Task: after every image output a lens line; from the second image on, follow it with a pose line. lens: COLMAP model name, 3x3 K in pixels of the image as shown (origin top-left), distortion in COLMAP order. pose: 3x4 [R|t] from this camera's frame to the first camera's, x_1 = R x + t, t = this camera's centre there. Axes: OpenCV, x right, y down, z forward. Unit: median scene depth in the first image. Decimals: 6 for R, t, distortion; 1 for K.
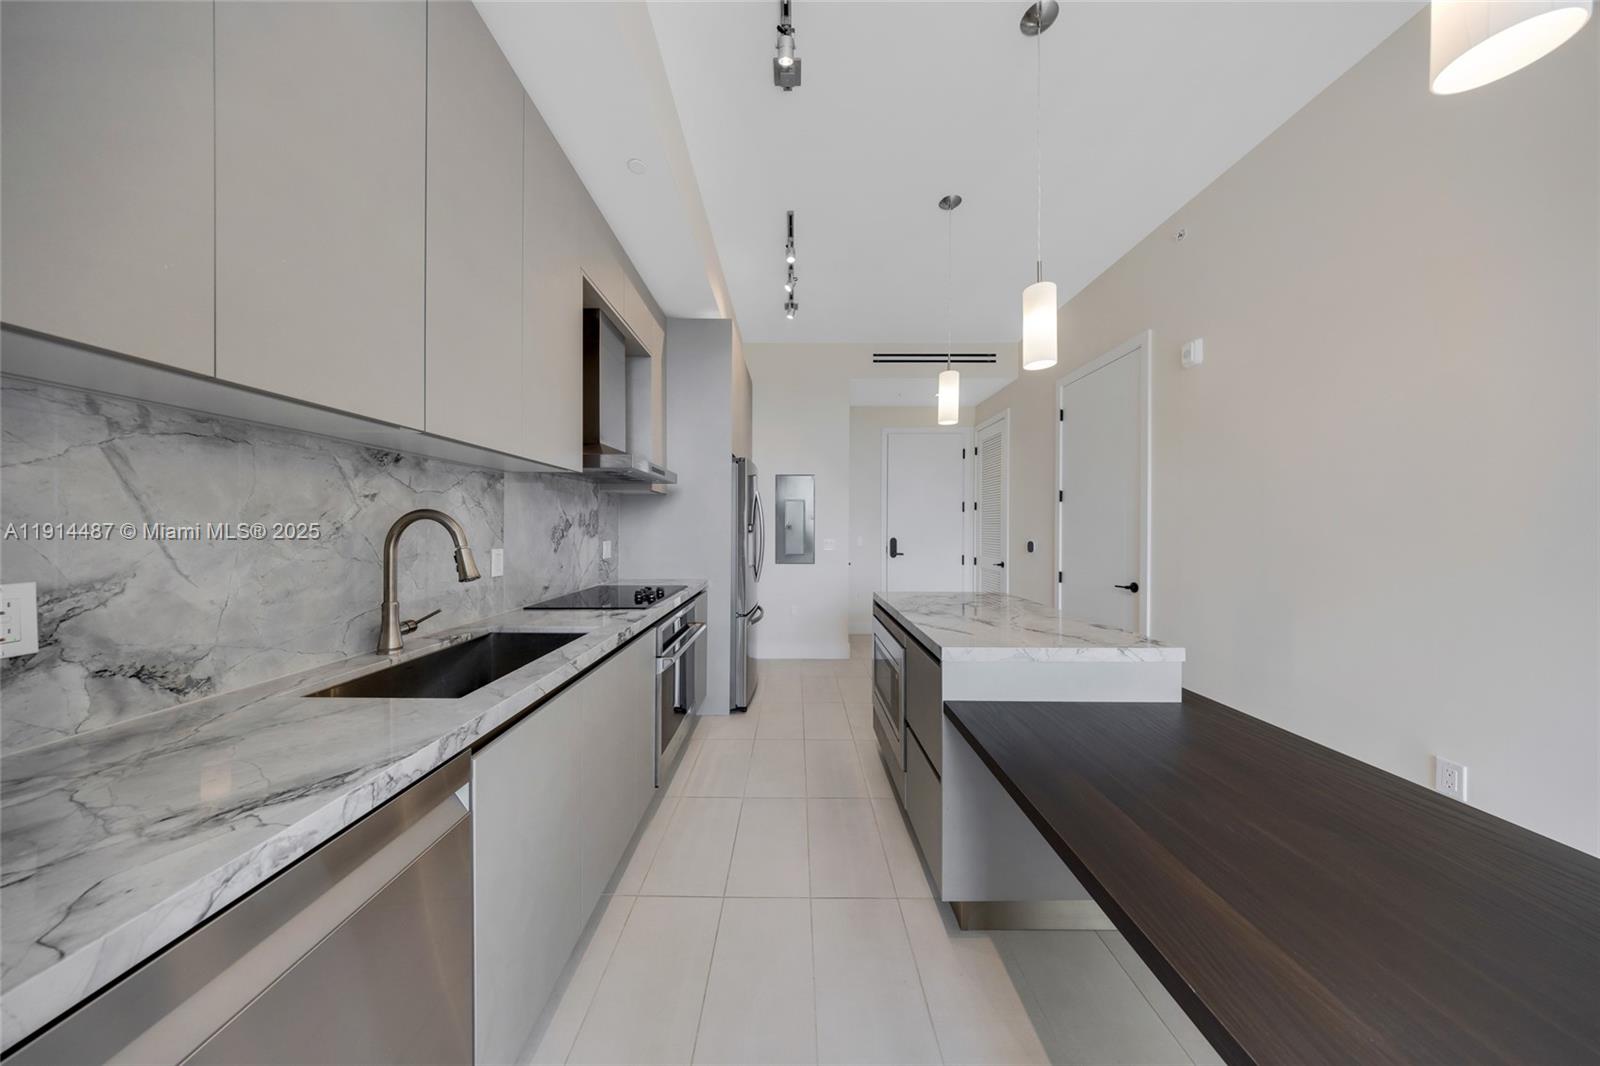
lens RADIAL K [[464.3, 0, 789.9], [0, 464.3, 530.5], [0, 0, 1]] dist [0.008965, 0.000101]
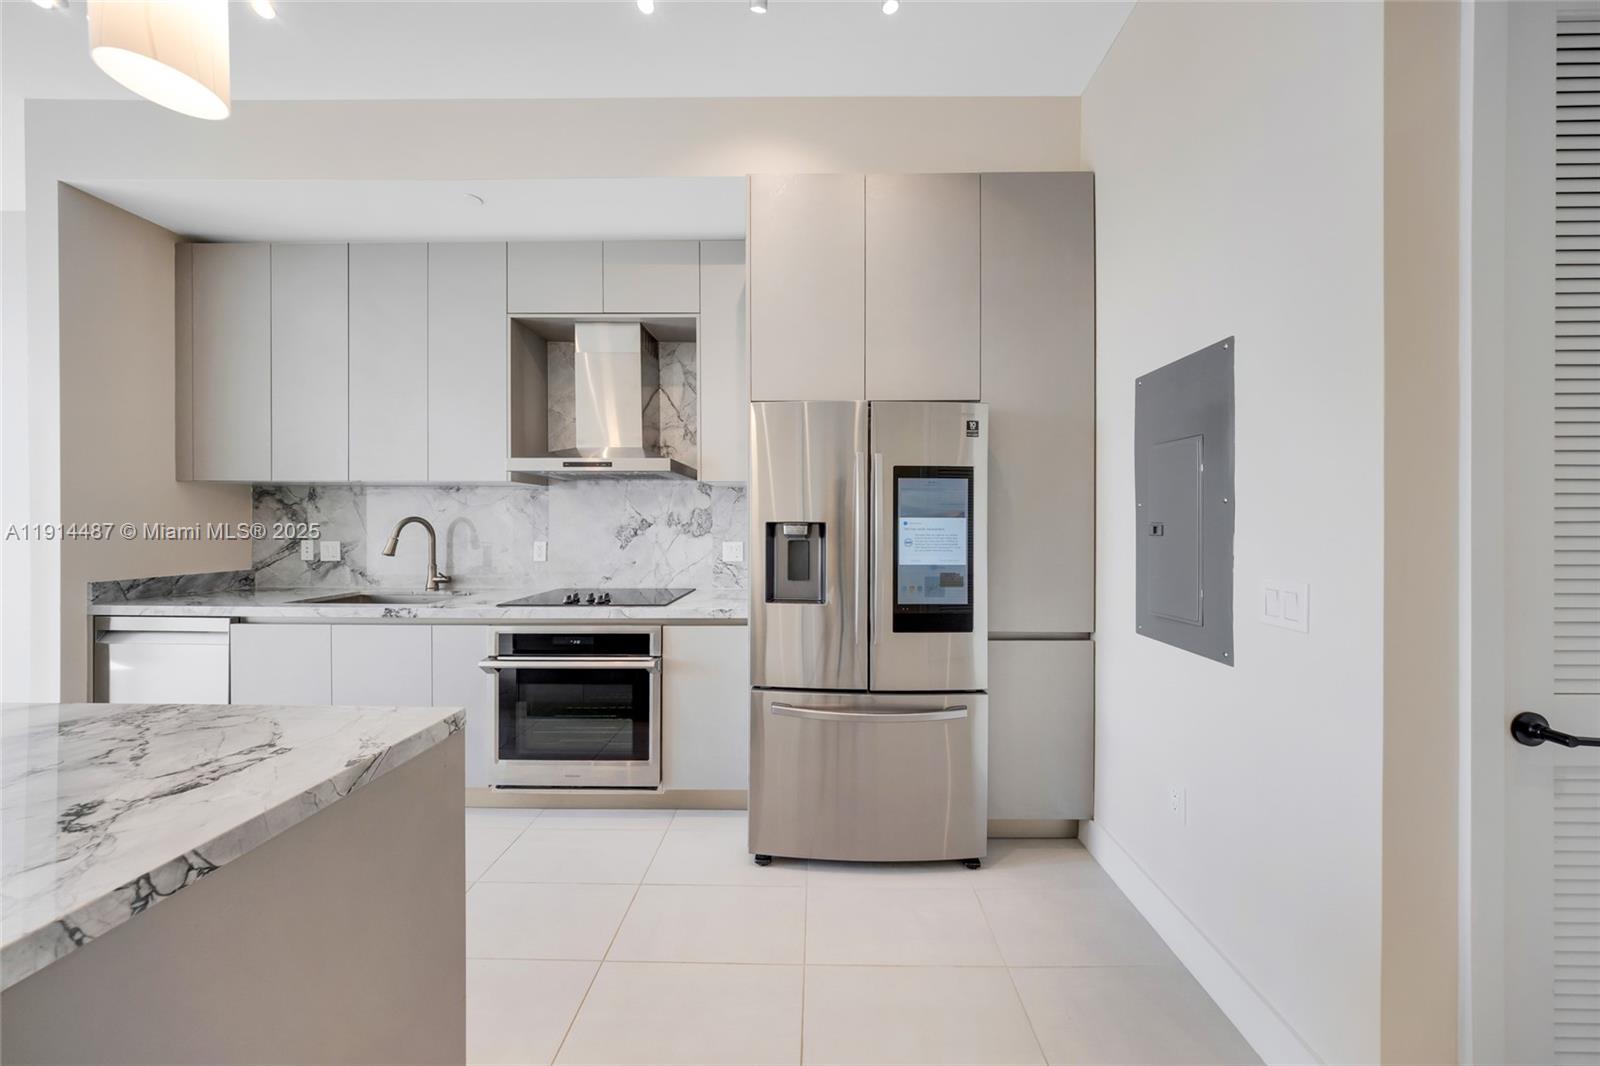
lens RADIAL K [[478.9, 0, 825.1], [0, 478.9, 521.8], [0, 0, 1]] dist [-0.000515, -0.000066]
pose [[0.002533, -0.003527, -0.999991, 0.670371], [-0.007907, 0.999962, -0.003547, -0.018144], [0.999966, 0.007916, 0.002505, 1.525021]]
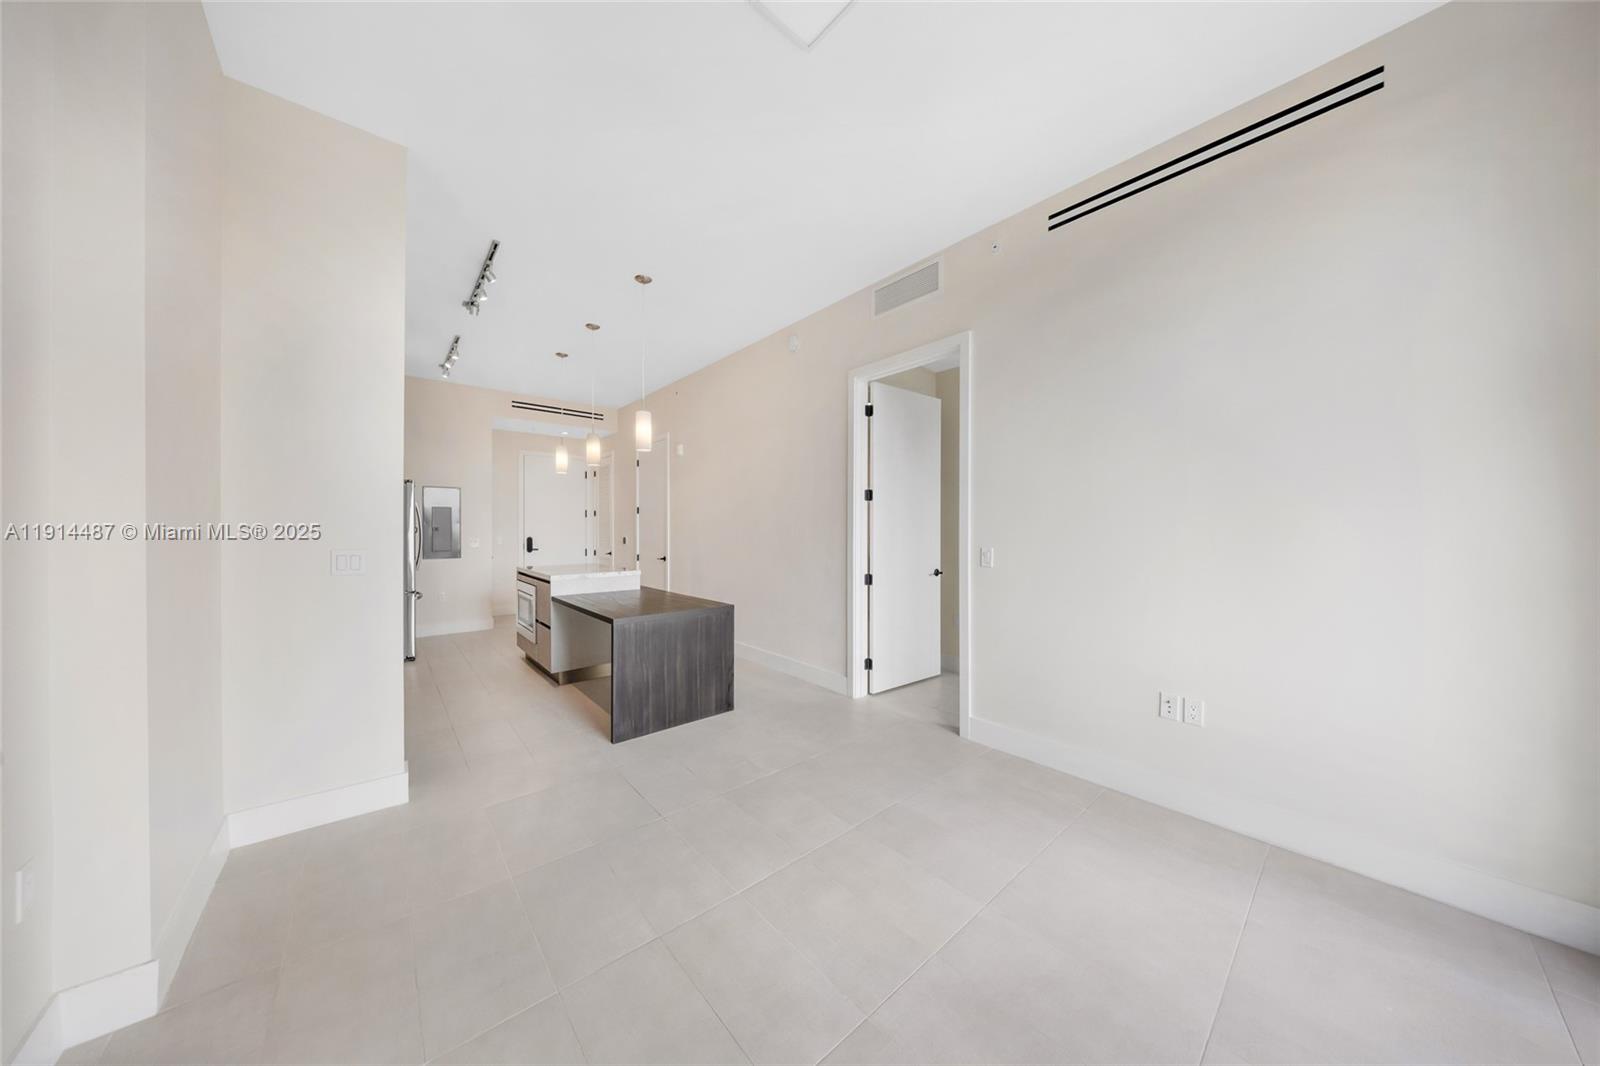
lens RADIAL K [[488.2, 0, 803.9], [0, 488.2, 529.9], [0, 0, 1]] dist [-0.013620, -0.000045]
pose [[0.743399, -0.003906, 0.668837, -0.276740], [0.005962, 0.999982, -0.000786, 0.004747], [-0.668822, 0.004573, 0.743409, -1.249175]]
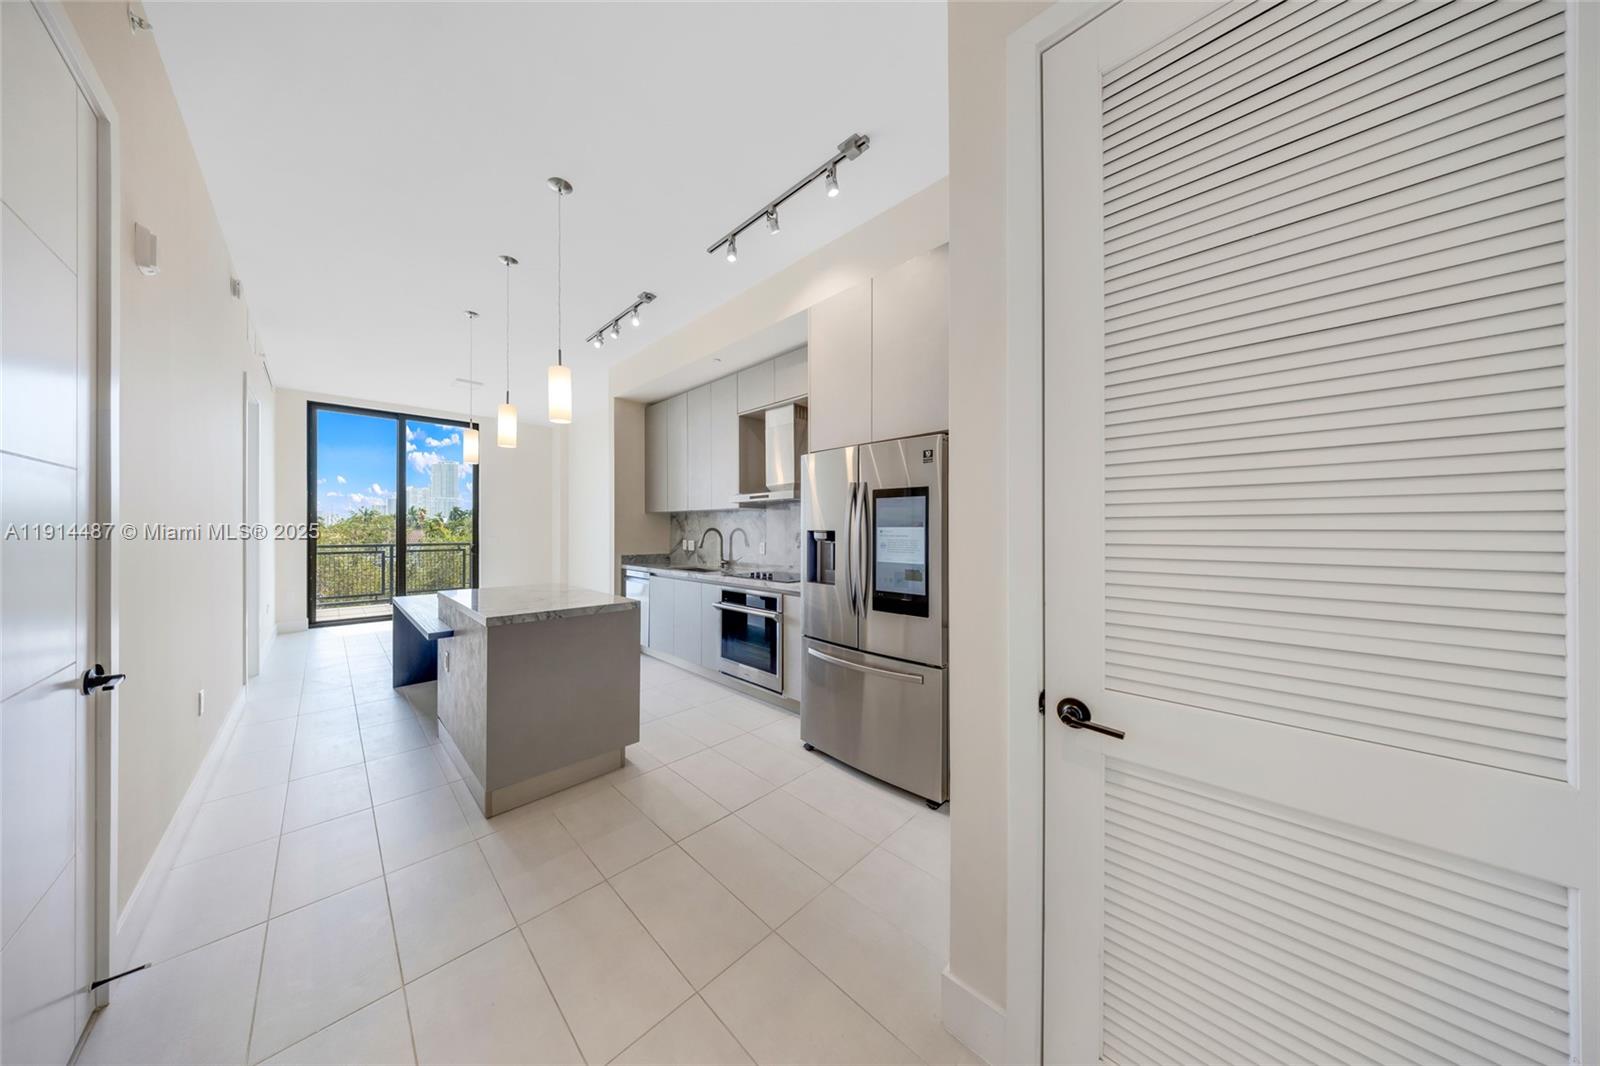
lens RADIAL K [[464.3, 0, 789.9], [0, 464.3, 530.5], [0, 0, 1]] dist [0.008965, 0.000101]
pose [[-0.699610, -0.001762, -0.714522, 0.770256], [-0.005780, 0.999978, 0.003193, -0.023770], [0.714501, 0.006364, -0.699605, 2.240994]]
